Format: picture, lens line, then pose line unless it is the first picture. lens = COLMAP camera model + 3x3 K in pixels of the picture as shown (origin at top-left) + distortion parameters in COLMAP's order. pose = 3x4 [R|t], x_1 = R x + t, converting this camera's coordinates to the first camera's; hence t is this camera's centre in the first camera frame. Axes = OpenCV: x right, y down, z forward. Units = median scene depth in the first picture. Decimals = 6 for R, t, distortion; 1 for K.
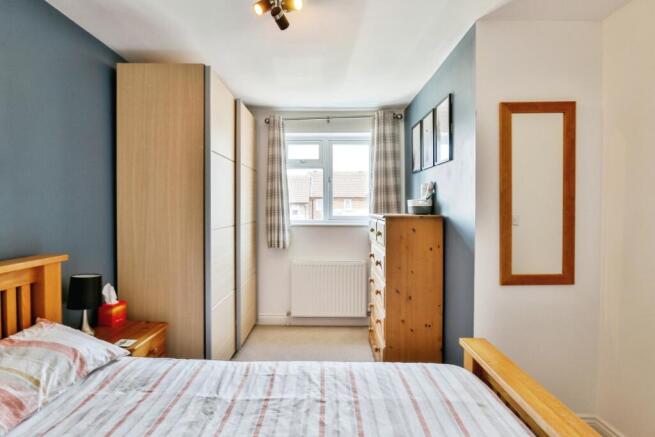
lens RADIAL K [[352.5, 0, 327.5], [0, 352.5, 218.5], [0, 0, 1]] dist [-0.031803, 0.000446]
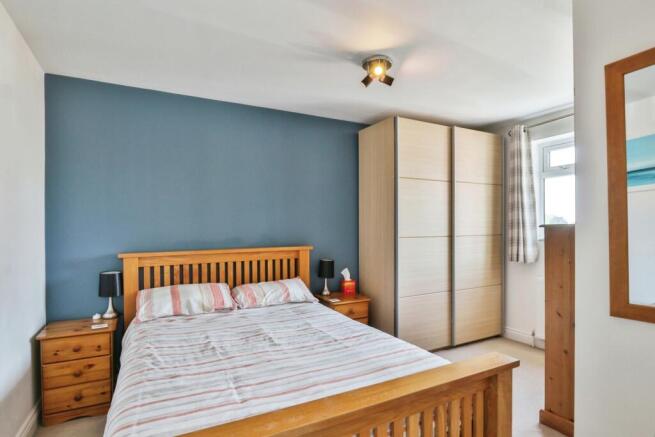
lens RADIAL K [[351.4, 0, 326.5], [0, 351.4, 230.6], [0, 0, 1]] dist [-0.002361, -0.000156]
pose [[0.474820, 0.000241, -0.880083, 0.782568], [-0.020083, 0.999743, -0.010561, 0.031920], [0.879854, 0.022689, 0.474703, 0.125155]]
